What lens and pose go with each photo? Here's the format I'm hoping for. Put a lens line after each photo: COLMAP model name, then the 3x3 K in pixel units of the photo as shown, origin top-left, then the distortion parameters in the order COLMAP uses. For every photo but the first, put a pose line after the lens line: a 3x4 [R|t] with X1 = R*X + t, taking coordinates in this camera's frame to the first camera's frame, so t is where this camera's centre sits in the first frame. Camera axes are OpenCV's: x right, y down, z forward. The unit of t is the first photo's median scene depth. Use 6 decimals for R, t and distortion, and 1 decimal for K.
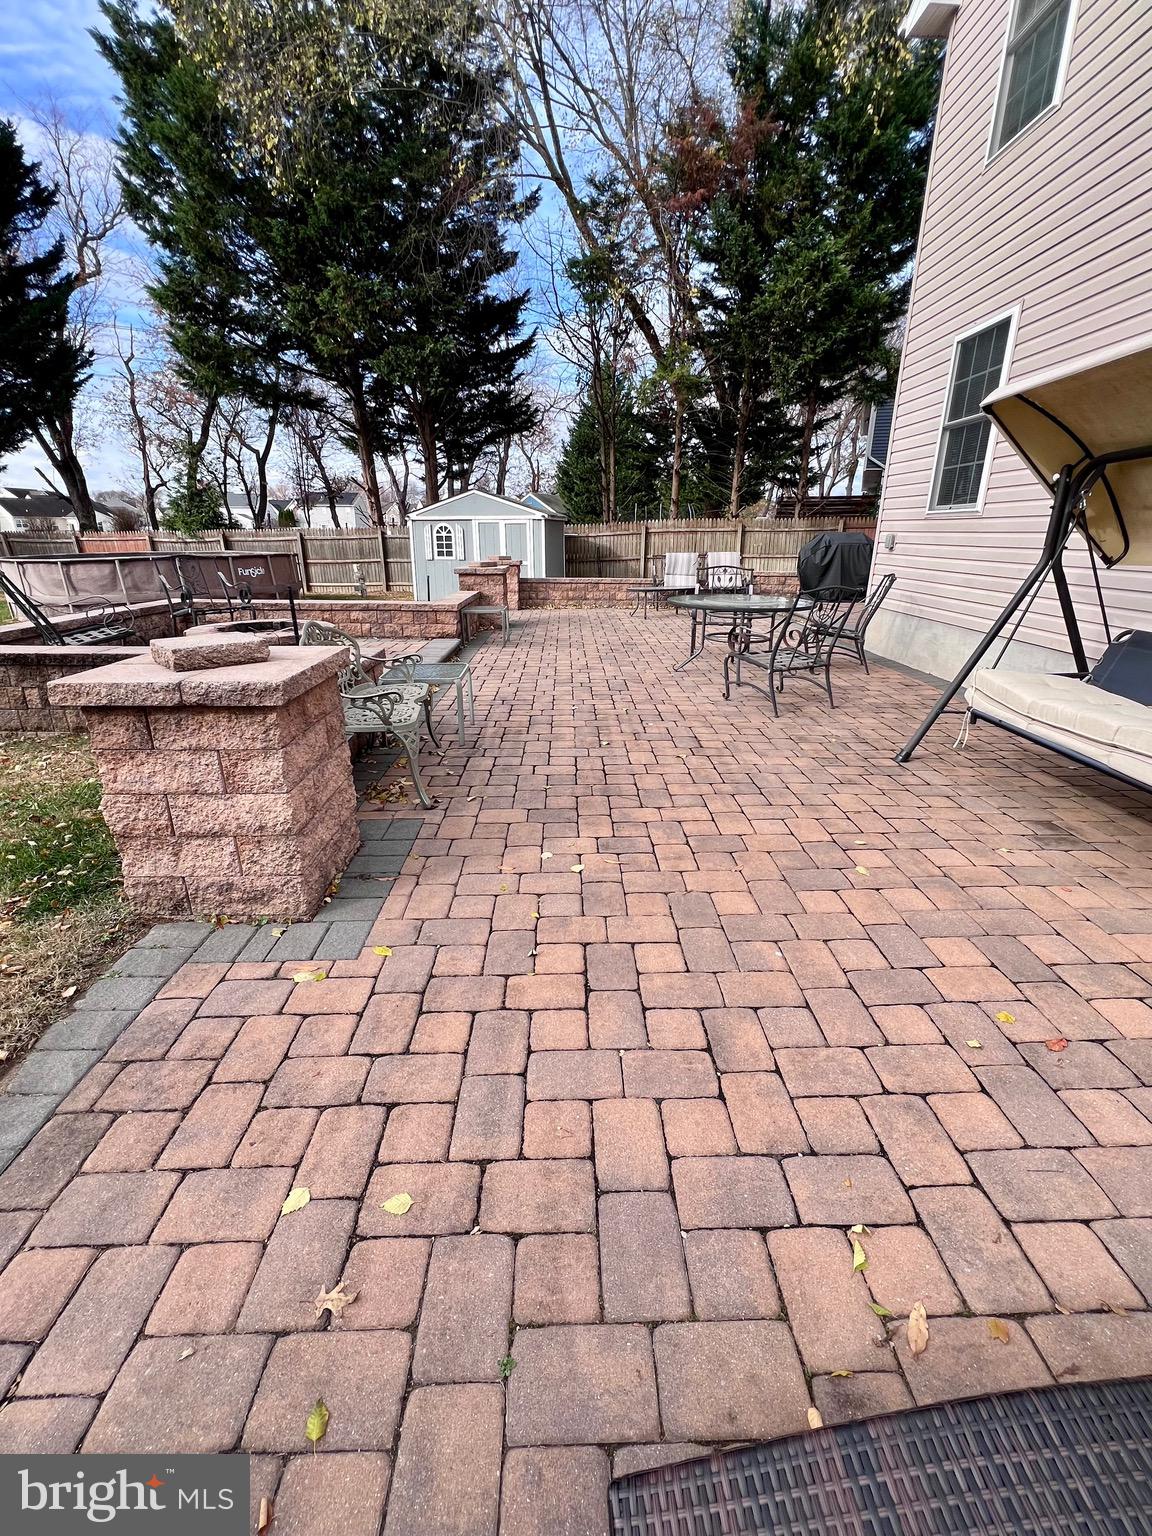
lens RADIAL K [[670.2, 0, 579.0], [0, 670.2, 766.0], [0, 0, 1]] dist [-0.001173, -0.000148]
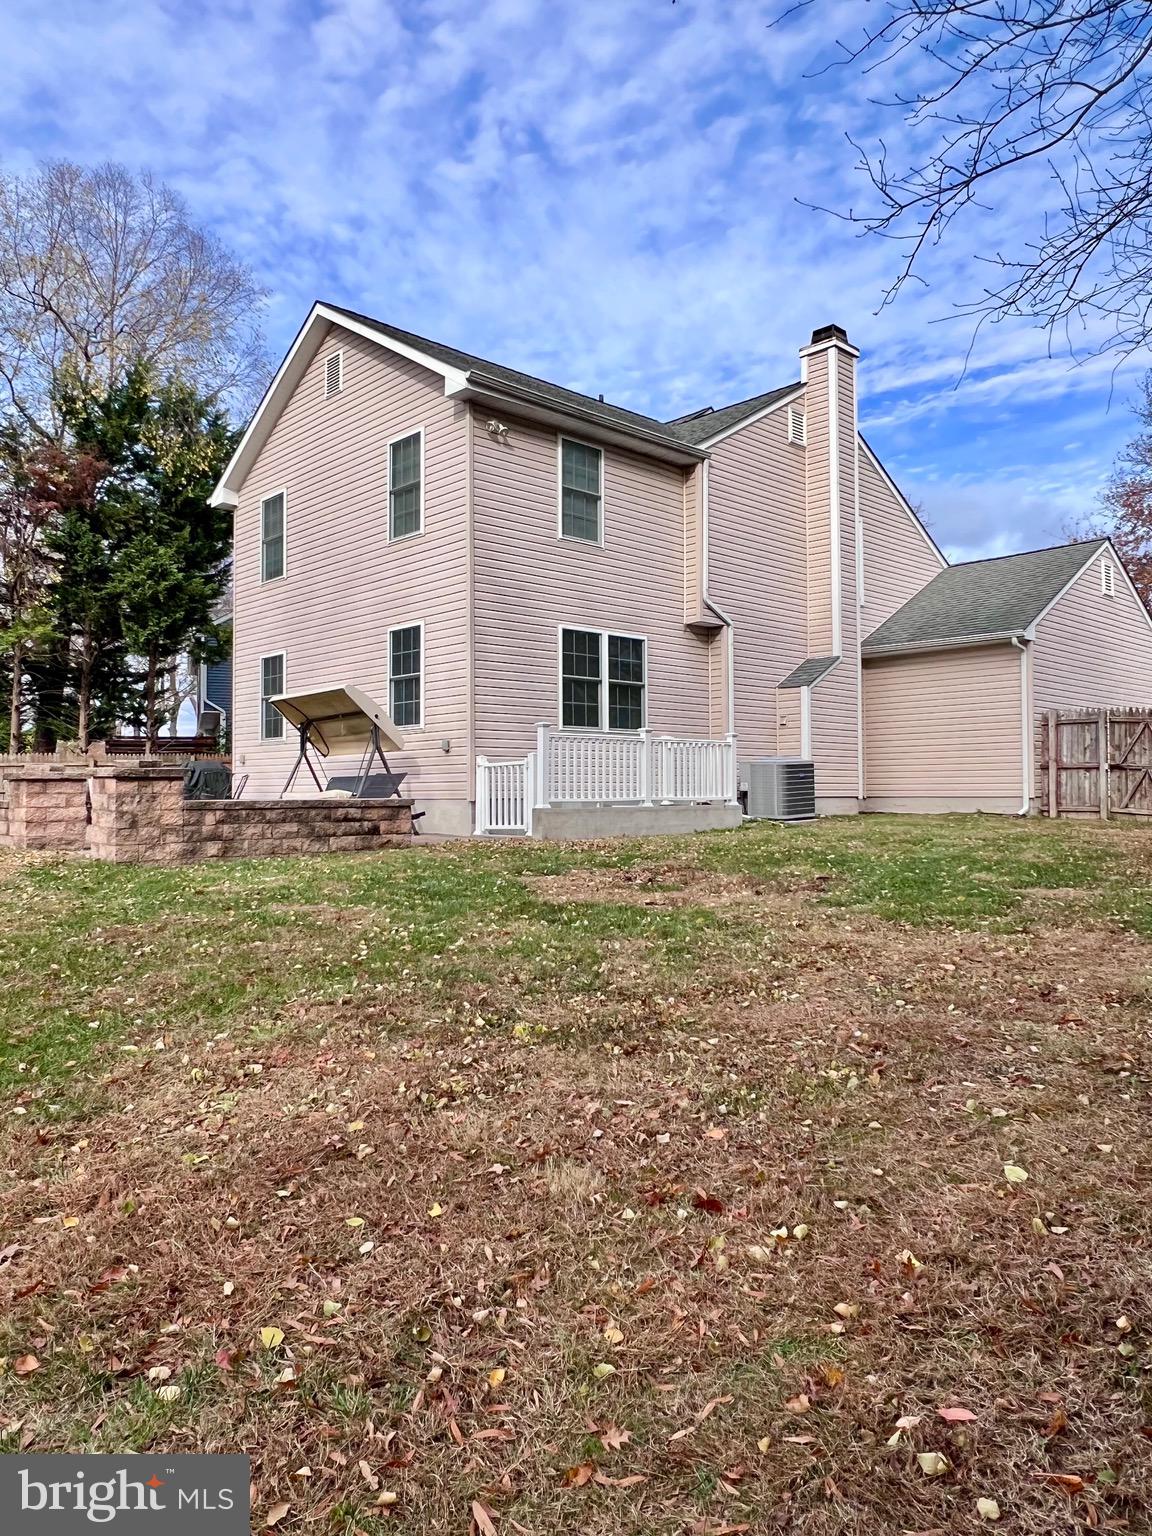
lens RADIAL K [[1043.1, 0, 575.0], [0, 1043.1, 767.0], [0, 0, 1]] dist [-0.000786, 0.000548]
pose [[0.744462, 0.001280, 0.667663, -0.375430], [0.232485, 0.936919, -0.261023, 0.319703], [-0.625881, 0.349543, 0.697203, -0.758273]]
